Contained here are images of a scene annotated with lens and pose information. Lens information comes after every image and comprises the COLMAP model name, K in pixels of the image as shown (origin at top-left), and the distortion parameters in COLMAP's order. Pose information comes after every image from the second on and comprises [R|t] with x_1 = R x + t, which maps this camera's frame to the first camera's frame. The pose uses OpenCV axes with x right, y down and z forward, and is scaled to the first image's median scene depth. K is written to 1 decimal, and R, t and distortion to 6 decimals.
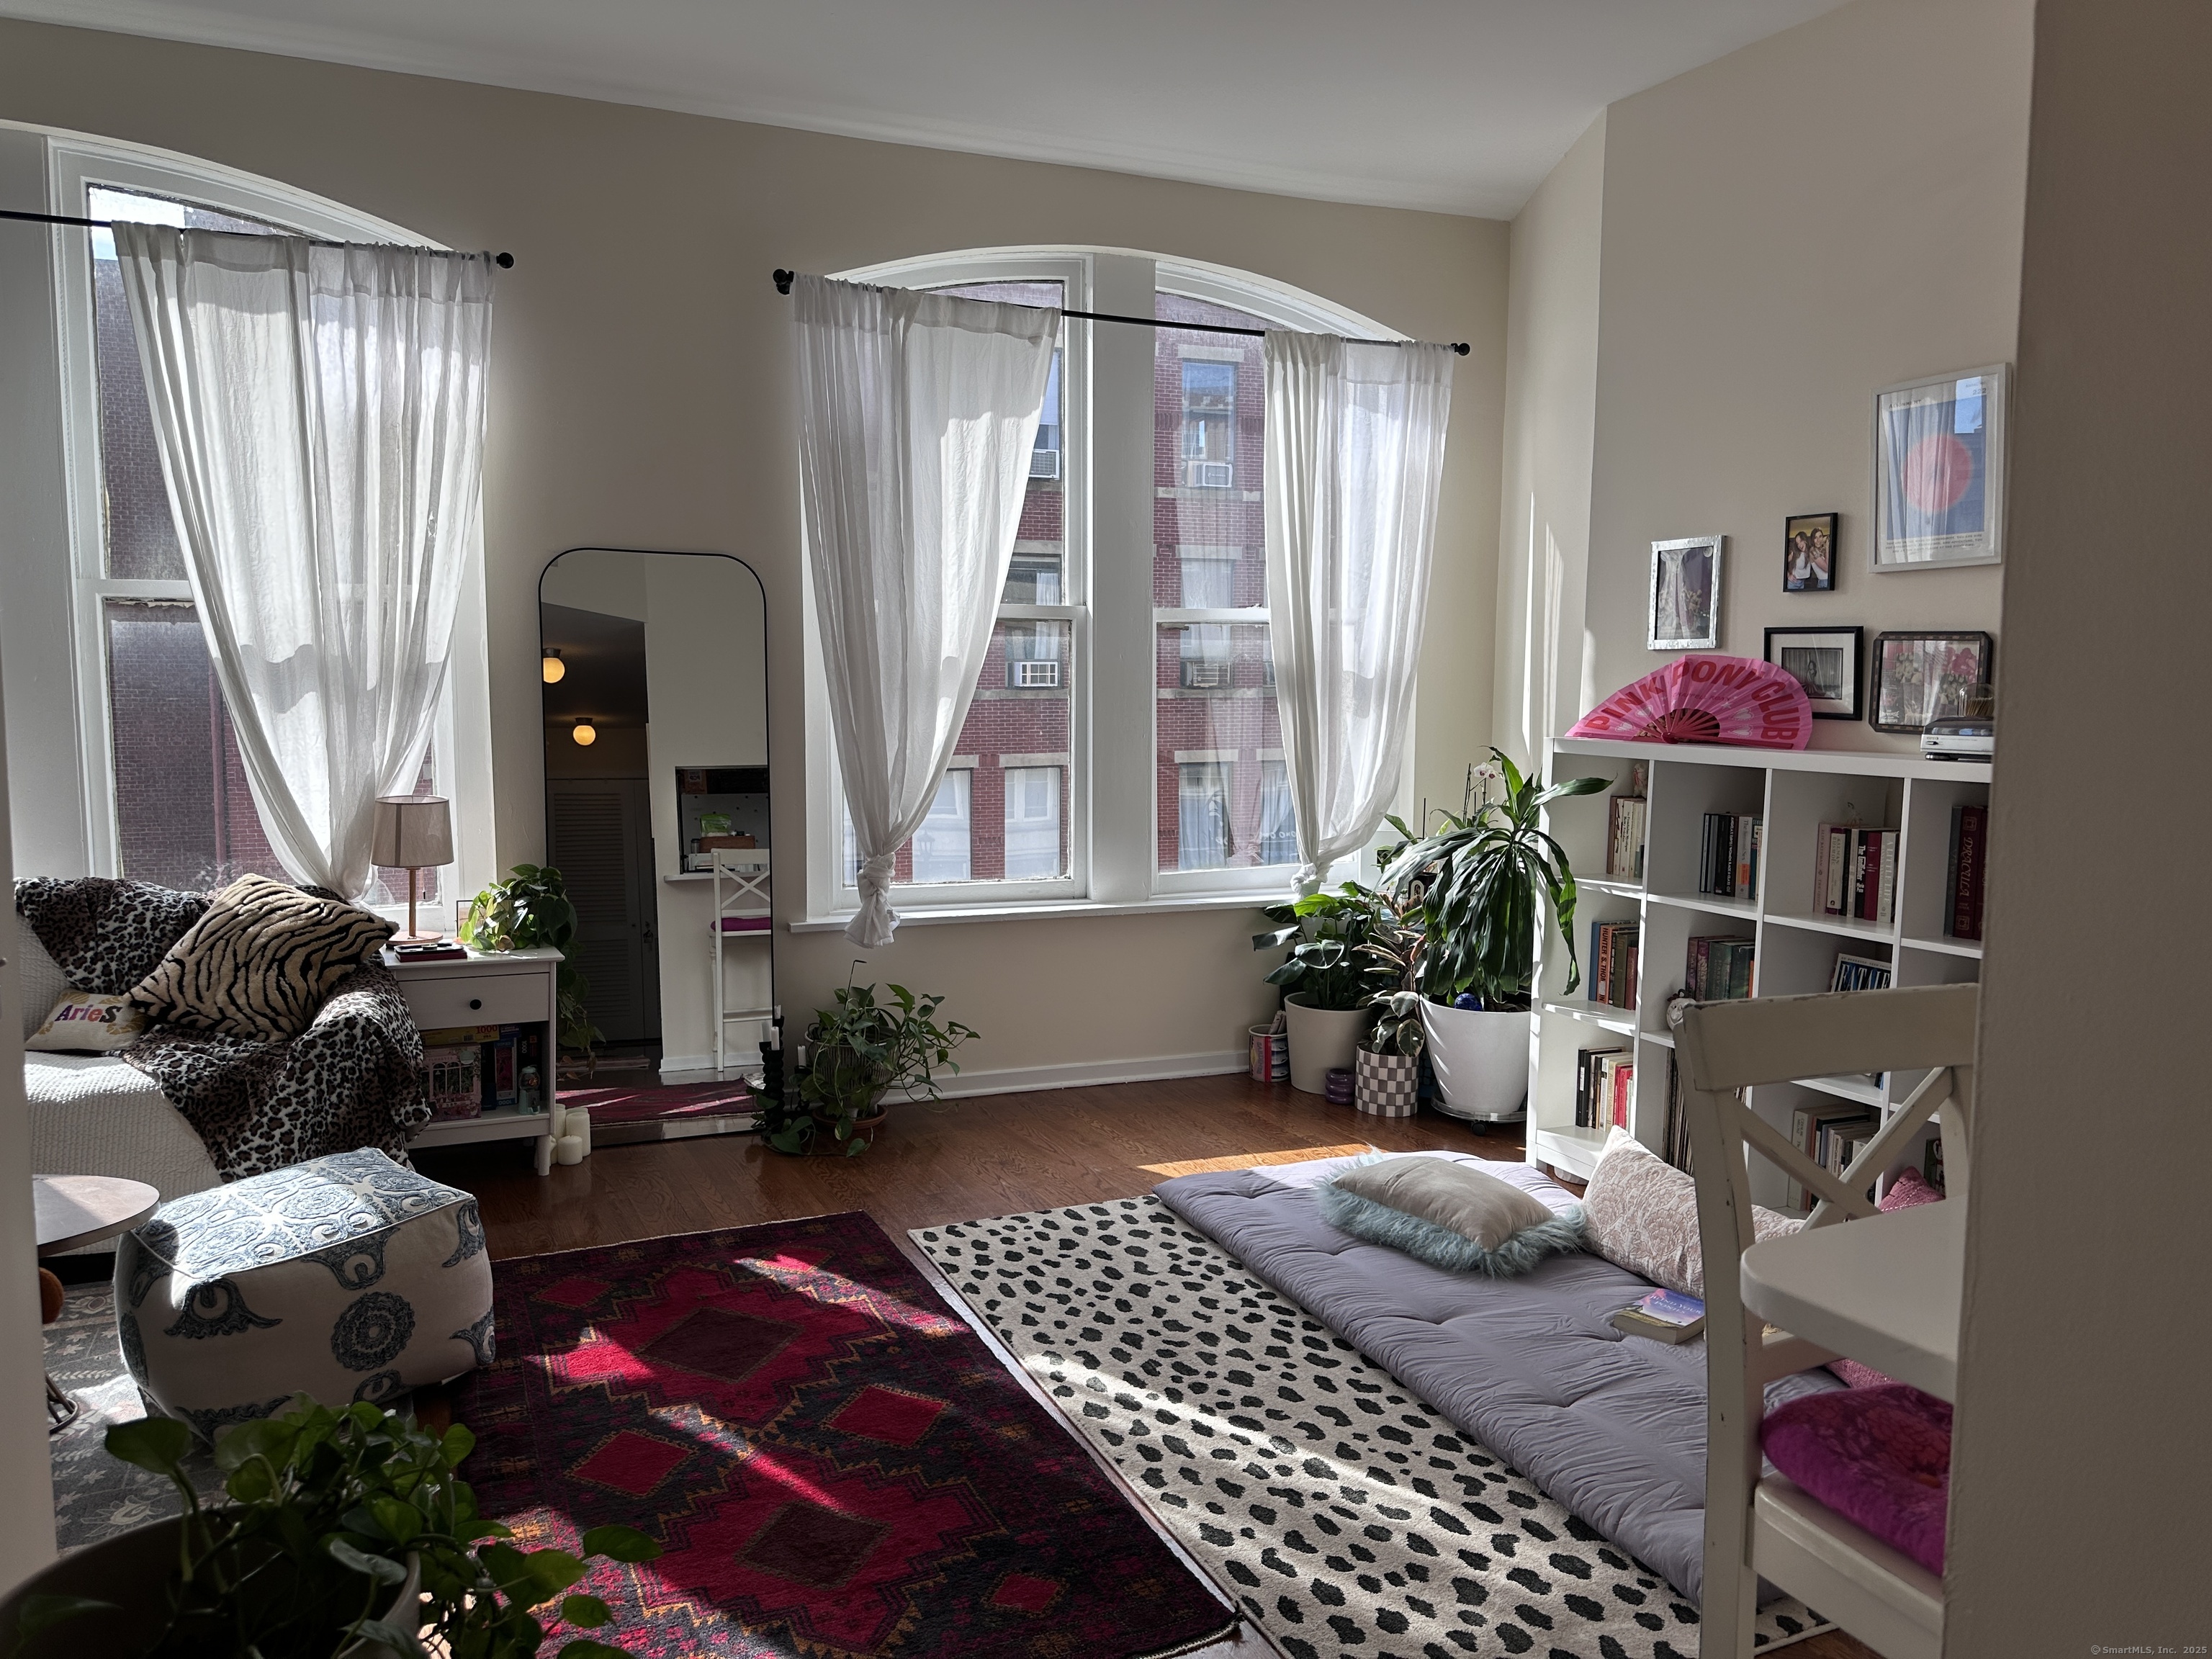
lens RADIAL K [[1544.6, 0, 1096.9], [0, 1544.6, 847.2], [0, 0, 1]] dist [0.008876, 0.003638]
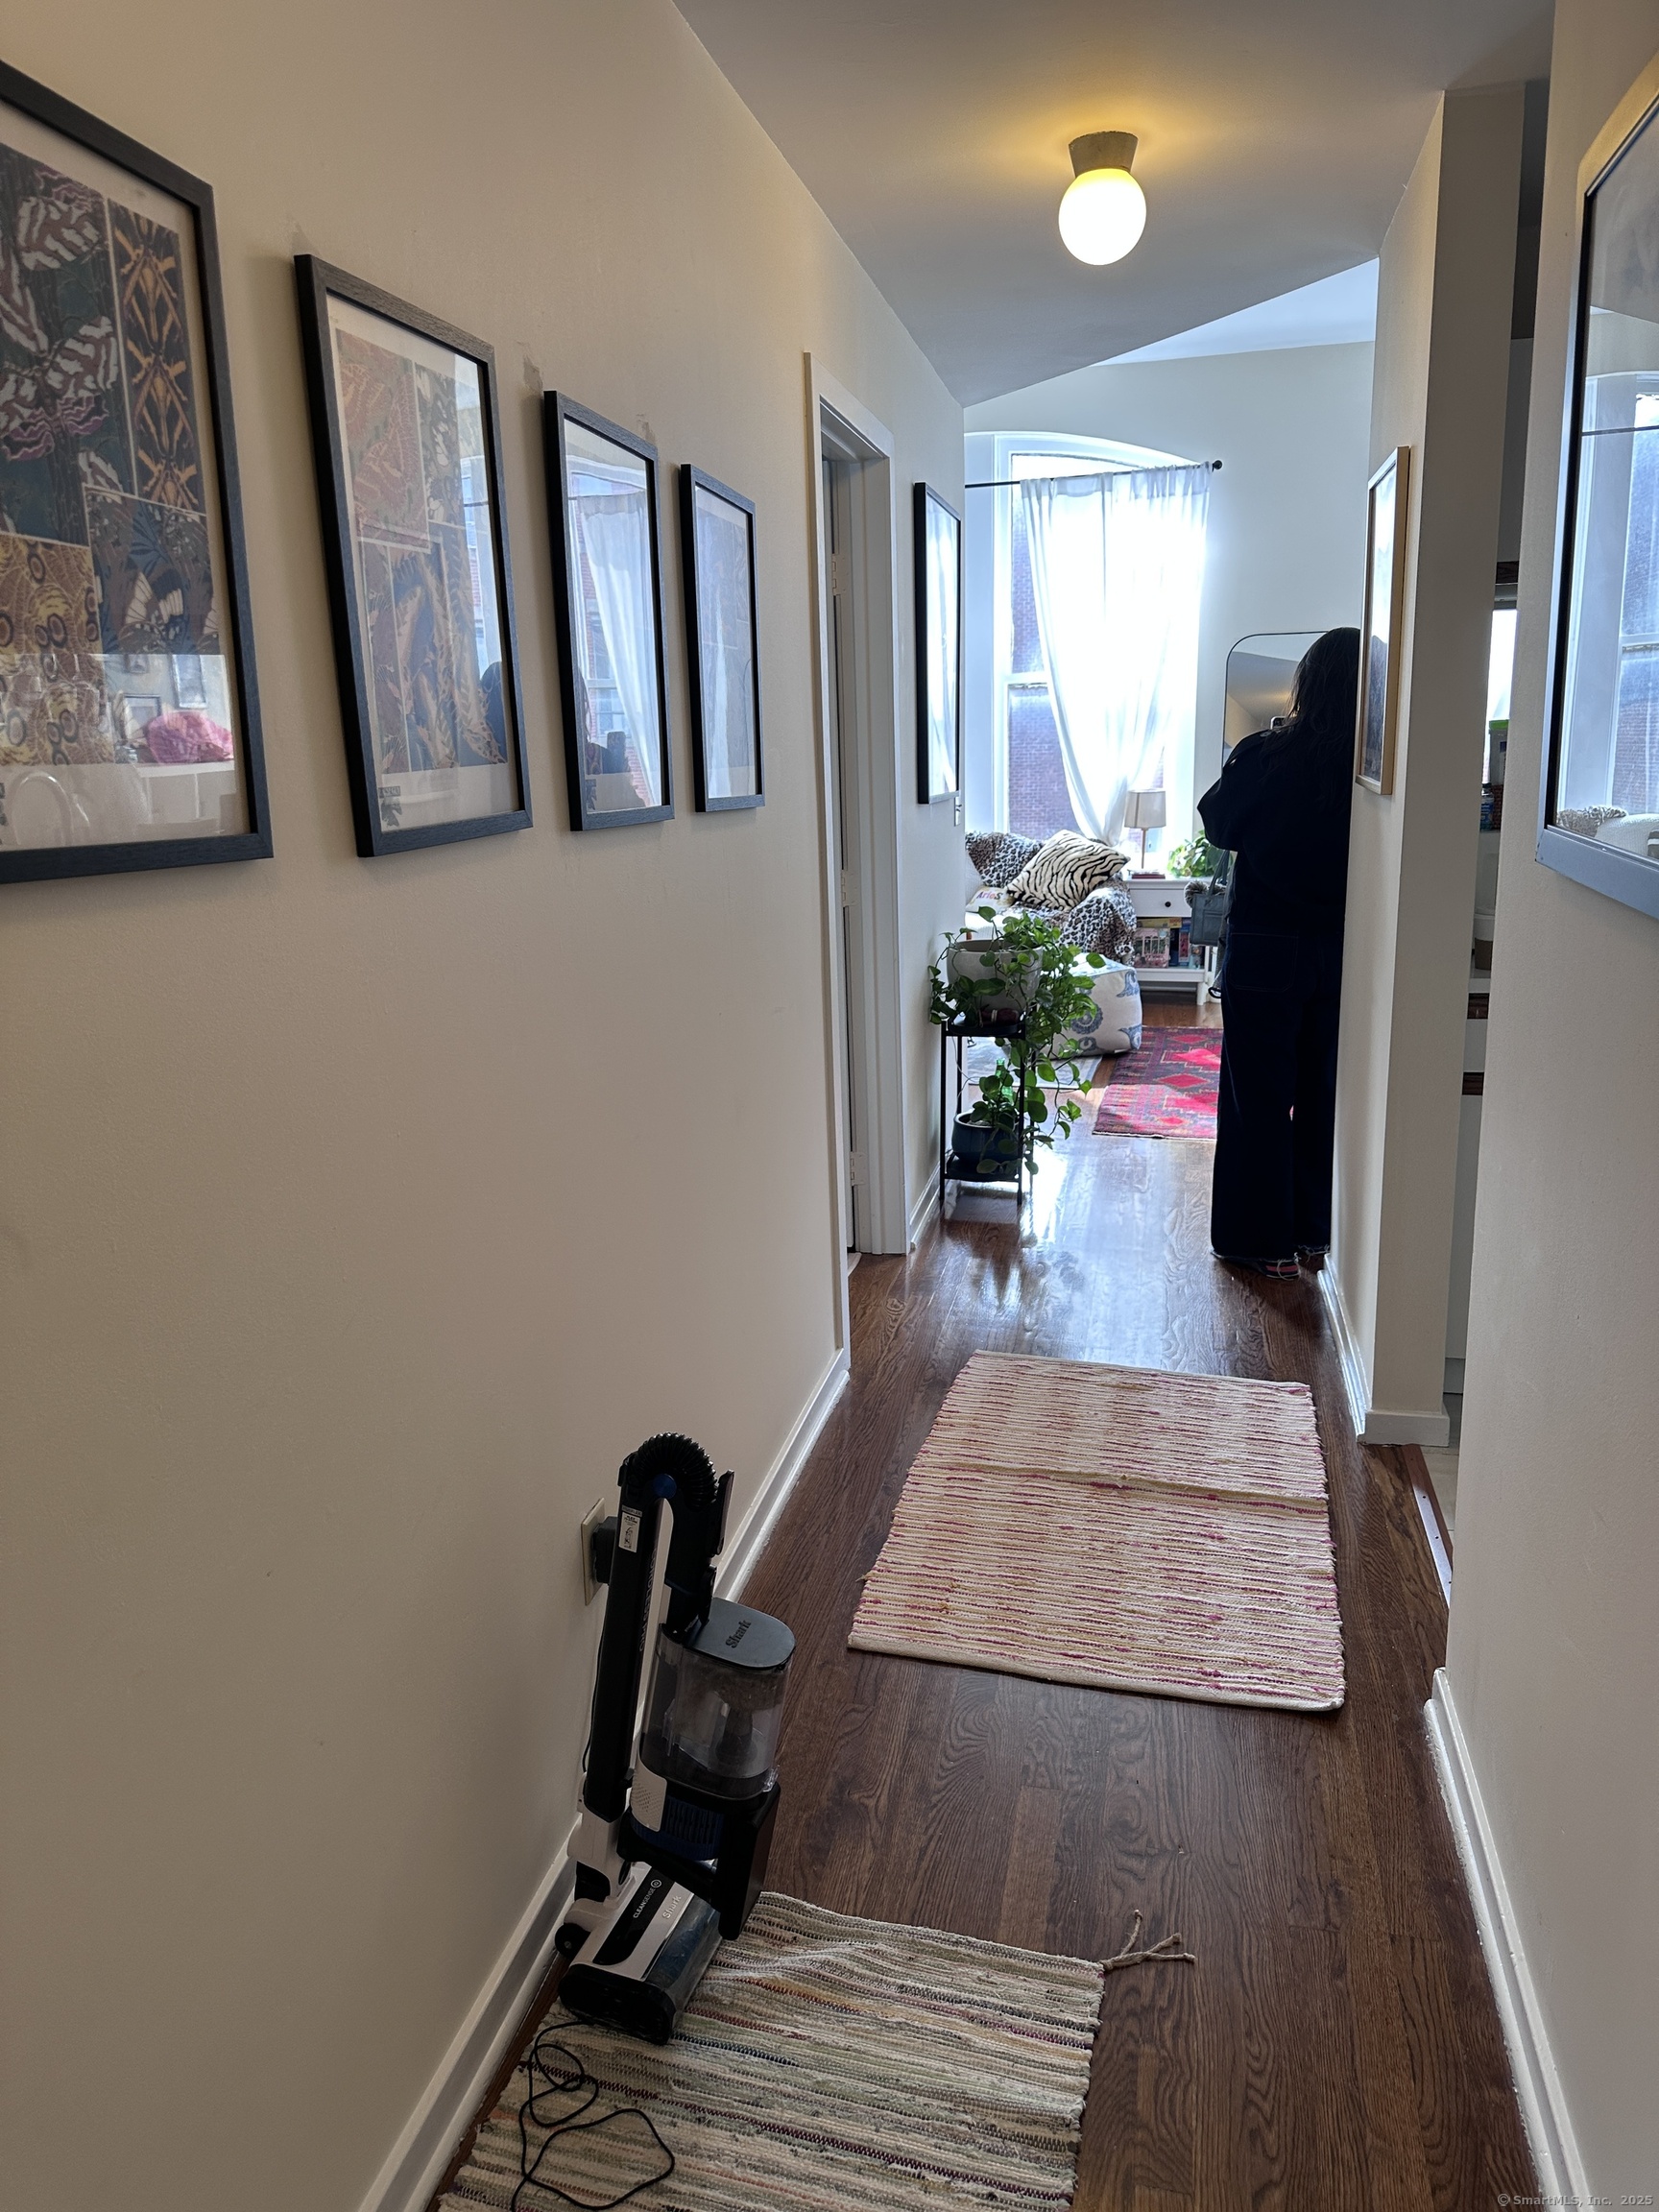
lens RADIAL K [[1544.6, 0, 817.4], [0, 1544.6, 1102.3], [0, 0, 1]] dist [0.008876, 0.003638]
pose [[0.764962, 0.116102, -0.633524, 0.449965], [-0.031706, 0.989214, 0.143003, 0.084153], [0.643294, -0.089305, 0.760393, -0.648712]]
